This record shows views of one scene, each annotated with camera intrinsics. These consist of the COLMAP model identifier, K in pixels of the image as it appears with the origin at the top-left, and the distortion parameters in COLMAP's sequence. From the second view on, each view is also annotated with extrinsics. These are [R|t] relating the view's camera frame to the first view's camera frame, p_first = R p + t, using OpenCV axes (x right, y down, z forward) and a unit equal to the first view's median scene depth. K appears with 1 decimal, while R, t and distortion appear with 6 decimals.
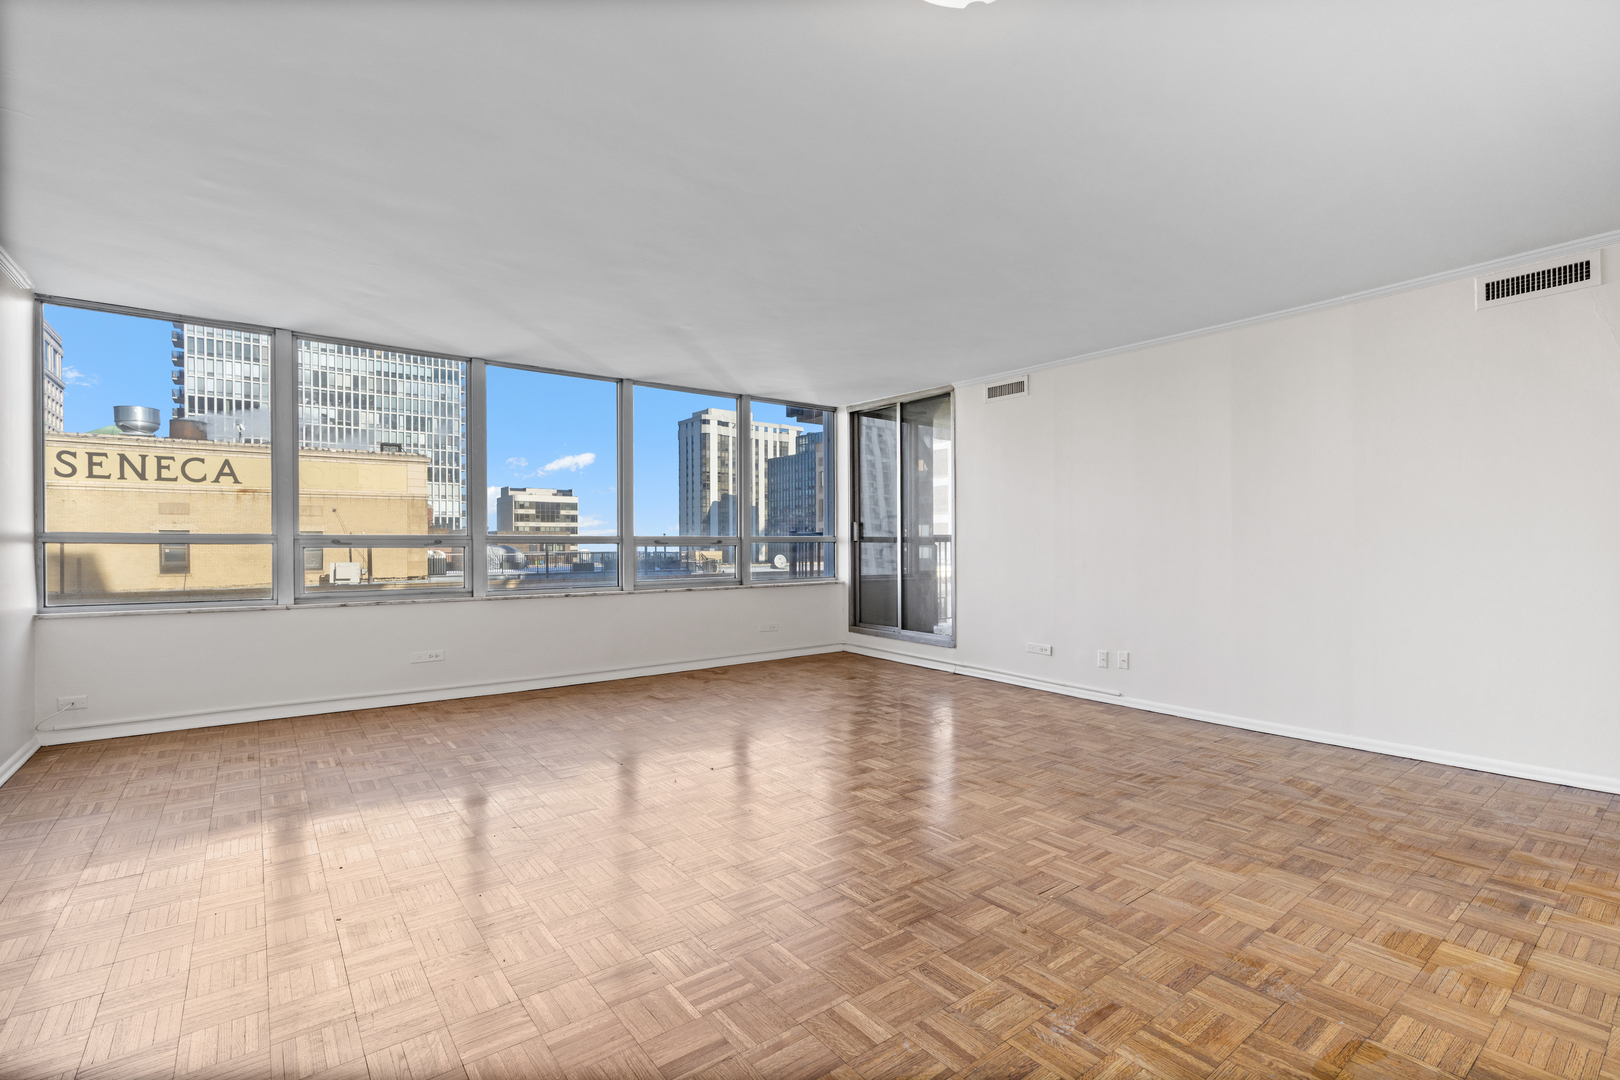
lens RADIAL K [[736.1, 0, 810.1], [0, 736.1, 541.2], [0, 0, 1]] dist [-0.005086, 0.002093]
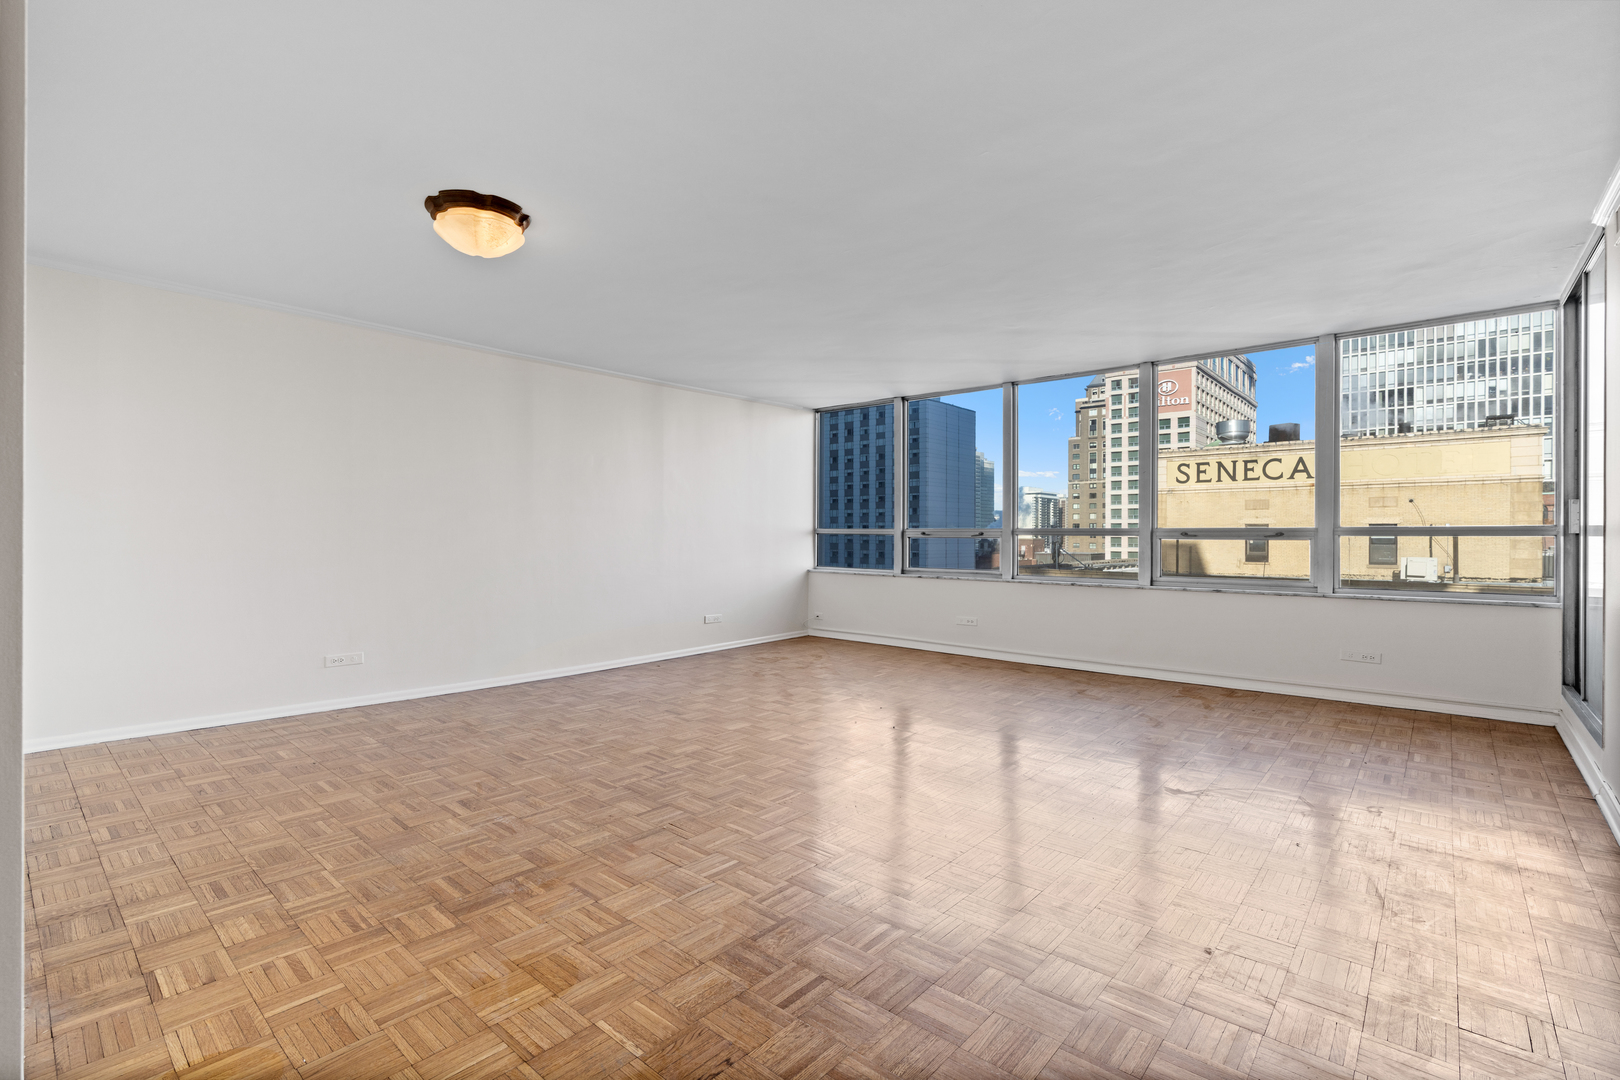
lens RADIAL K [[736.1, 0, 781.4], [0, 736.1, 542.0], [0, 0, 1]] dist [-0.005086, 0.002093]
pose [[0.170033, 0.012706, -0.985356, 0.130076], [-0.001950, 0.999919, 0.012557, 0.000028], [0.985436, -0.000213, 0.170044, 0.082841]]
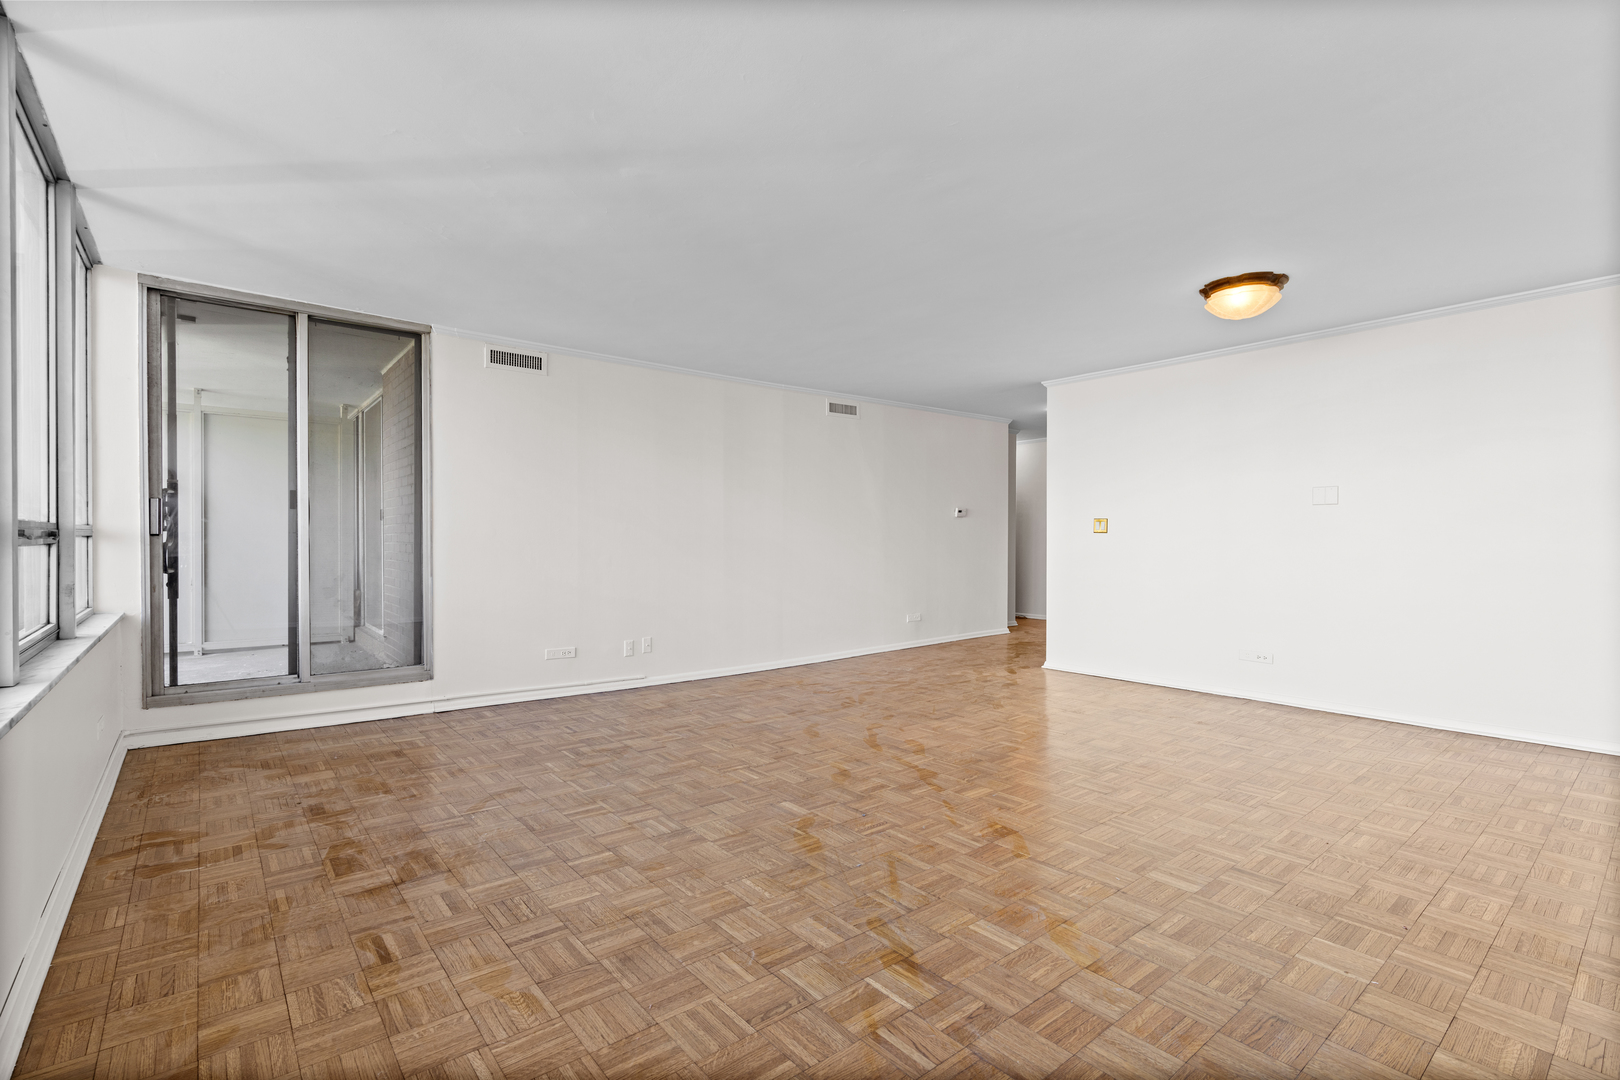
lens RADIAL K [[736.1, 0, 805.1], [0, 736.1, 538.6], [0, 0, 1]] dist [-0.005086, 0.002093]
pose [[-0.034864, 0.004521, 0.999382, -0.123327], [-0.005267, 0.999975, -0.004707, 0.000834], [-0.999378, -0.005428, -0.034840, 0.142275]]
